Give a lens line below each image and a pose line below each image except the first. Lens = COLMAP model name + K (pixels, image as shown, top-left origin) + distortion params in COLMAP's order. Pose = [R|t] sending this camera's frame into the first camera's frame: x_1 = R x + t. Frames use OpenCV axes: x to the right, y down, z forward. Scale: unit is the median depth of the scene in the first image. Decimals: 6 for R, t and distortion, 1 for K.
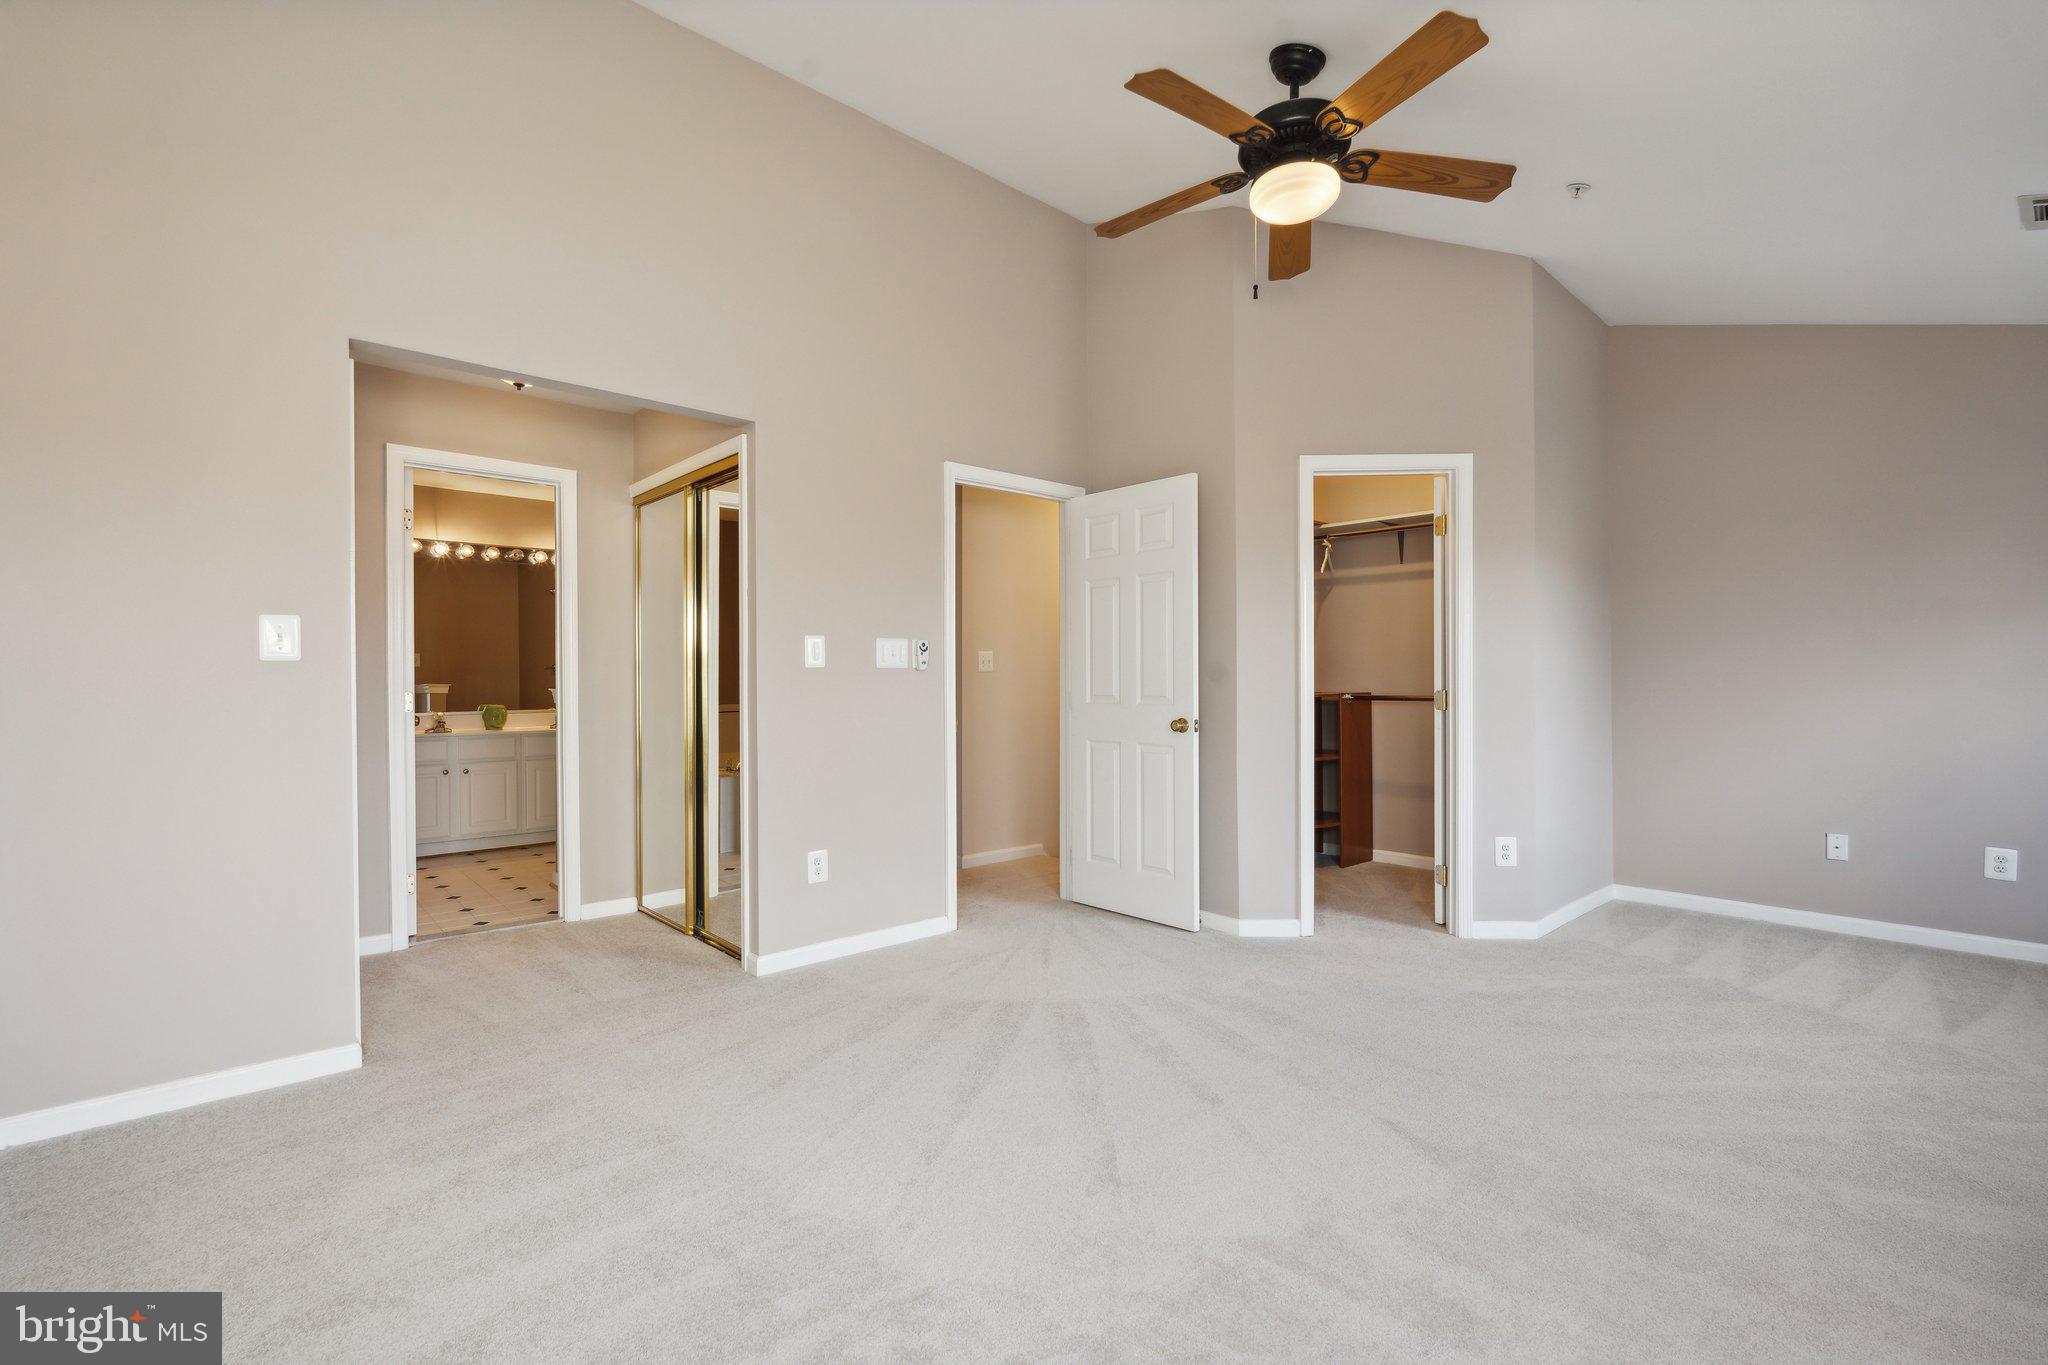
lens RADIAL K [[923.1, 0, 1014.3], [0, 923.1, 685.4], [0, 0, 1]] dist [-0.003560, 0.000573]
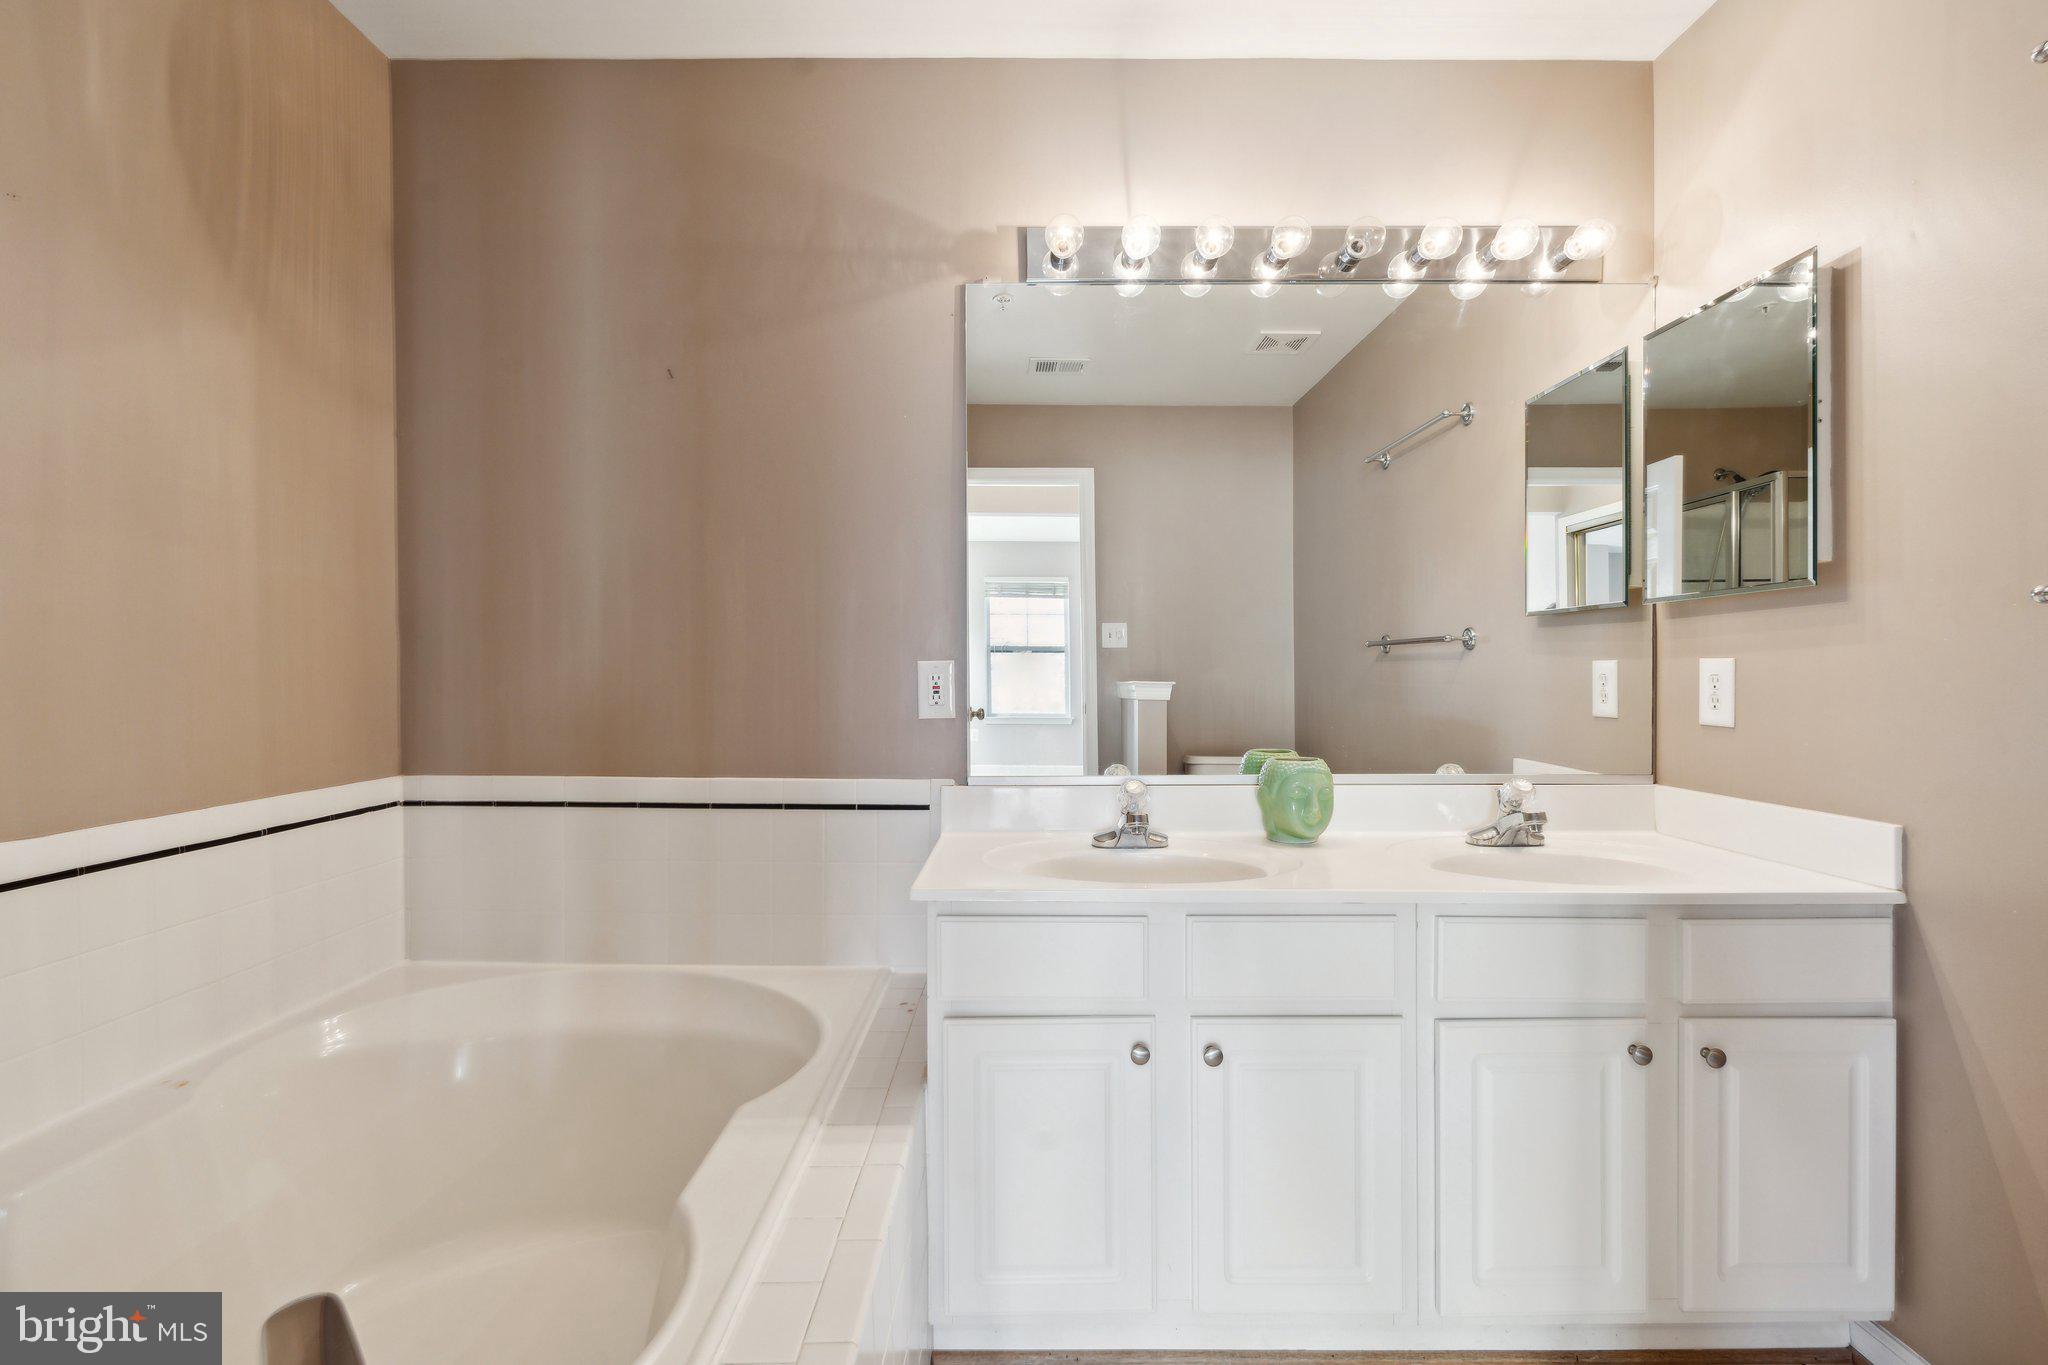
lens RADIAL K [[923.1, 0, 1019.0], [0, 923.1, 680.4], [0, 0, 1]] dist [-0.003560, 0.000573]
pose [[0.748308, 0.007859, -0.663305, -0.439914], [-0.004350, 0.999966, 0.006940, -0.006173], [0.663337, -0.002307, 0.748317, 0.730410]]
